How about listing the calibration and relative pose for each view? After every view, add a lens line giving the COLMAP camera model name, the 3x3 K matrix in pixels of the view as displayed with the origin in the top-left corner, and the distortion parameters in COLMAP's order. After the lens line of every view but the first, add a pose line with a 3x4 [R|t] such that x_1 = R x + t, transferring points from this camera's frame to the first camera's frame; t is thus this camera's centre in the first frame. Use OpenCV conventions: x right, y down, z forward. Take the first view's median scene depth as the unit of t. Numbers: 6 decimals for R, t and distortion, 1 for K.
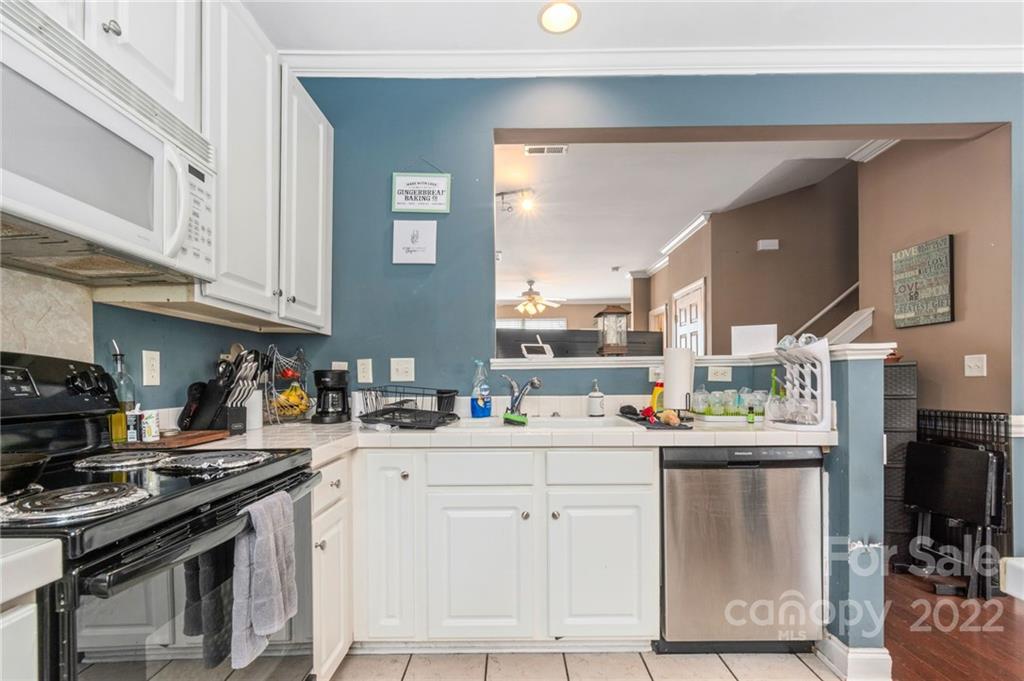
lens RADIAL K [[472.6, 0, 513.4], [0, 472.6, 373.8], [0, 0, 1]] dist [-0.000497, -0.000308]
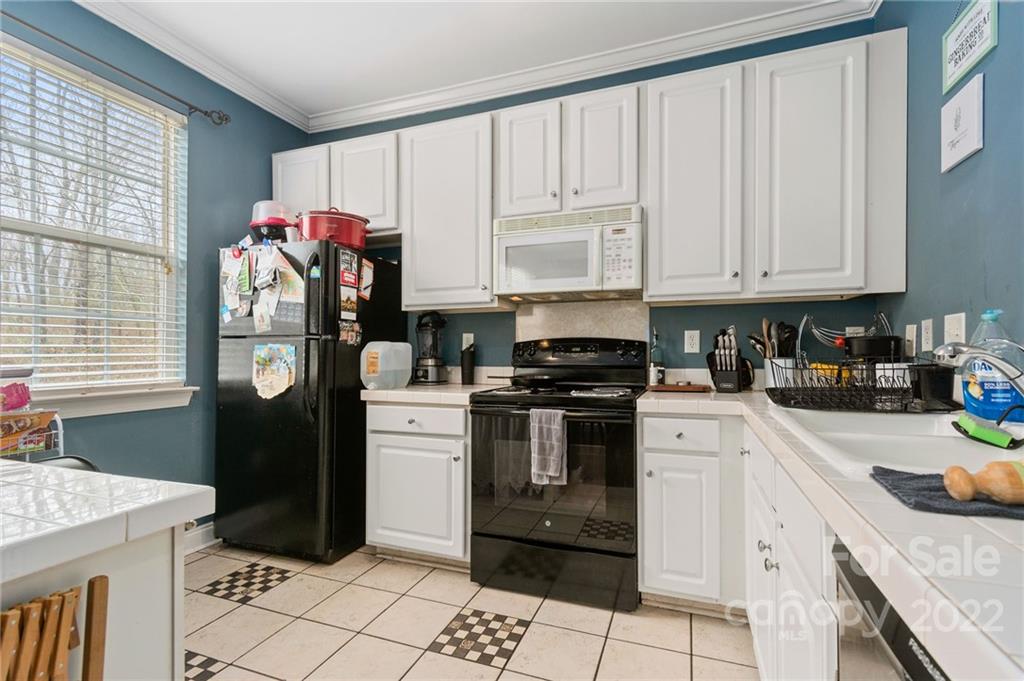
lens RADIAL K [[461.5, 0, 512.0], [0, 461.5, 340.5], [0, 0, 1]] dist [-0.000741, -0.000078]
pose [[-0.354065, -0.016286, -0.935079, 0.569705], [0.022633, 0.999406, -0.025976, 0.007298], [0.934947, -0.030361, -0.353486, 0.655055]]
